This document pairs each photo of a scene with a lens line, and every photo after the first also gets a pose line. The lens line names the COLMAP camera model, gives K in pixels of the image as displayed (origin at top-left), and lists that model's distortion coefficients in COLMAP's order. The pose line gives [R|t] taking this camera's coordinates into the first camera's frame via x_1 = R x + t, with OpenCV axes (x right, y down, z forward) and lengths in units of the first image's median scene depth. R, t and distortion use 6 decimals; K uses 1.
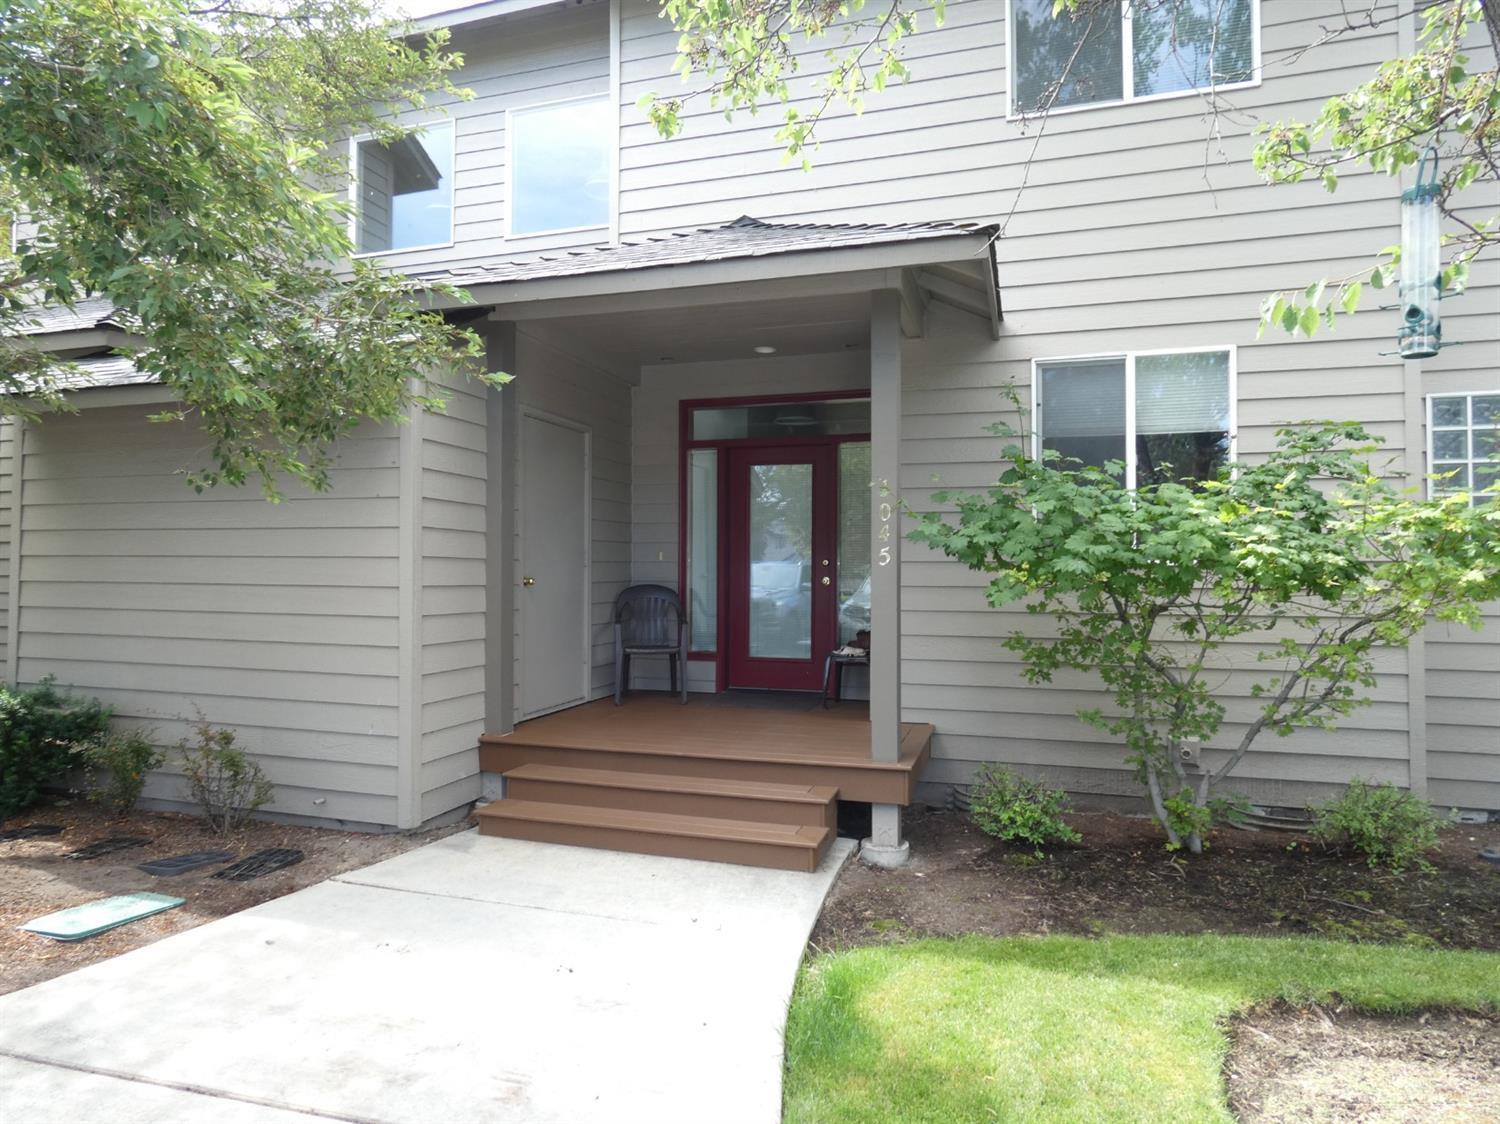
lens RADIAL K [[901.2, 0, 756.7], [0, 901.2, 563.4], [0, 0, 1]] dist [-0.002969, -0.001395]
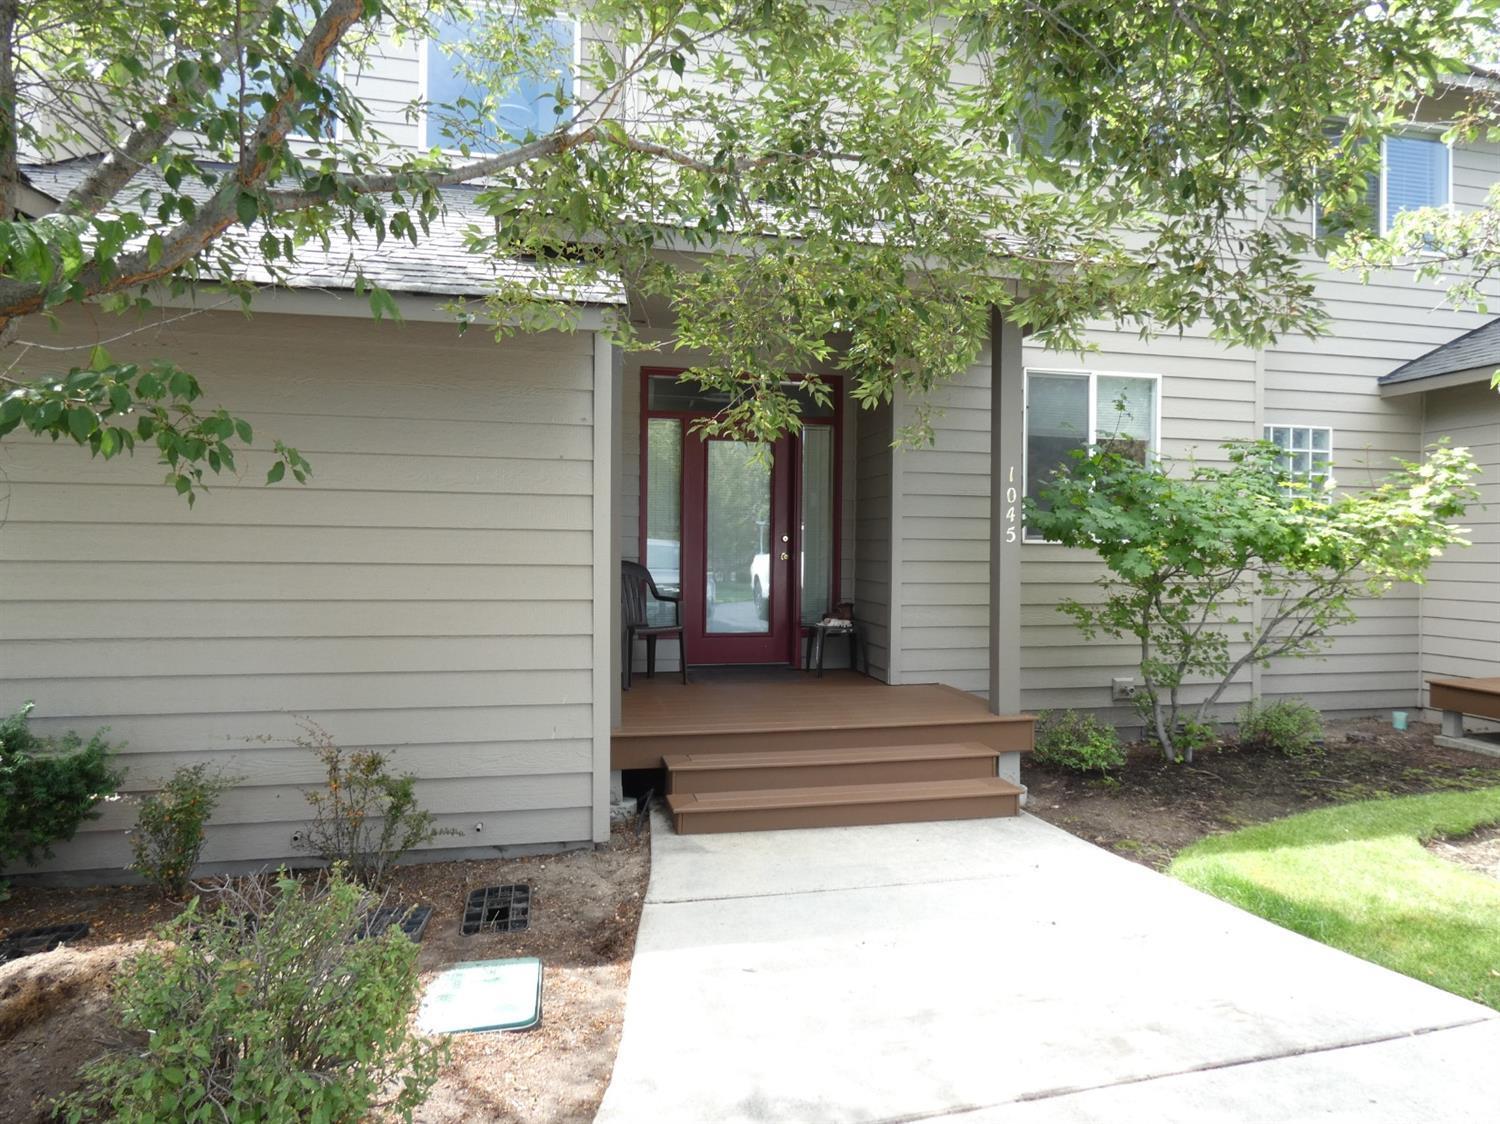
lens RADIAL K [[901.2, 0, 757.8], [0, 901.2, 559.3], [0, 0, 1]] dist [-0.002969, -0.001395]
pose [[0.865401, -0.004115, 0.501063, -0.732412], [-0.007978, 0.999726, 0.021990, 0.000404], [-0.501016, -0.023028, 0.865131, 0.183664]]
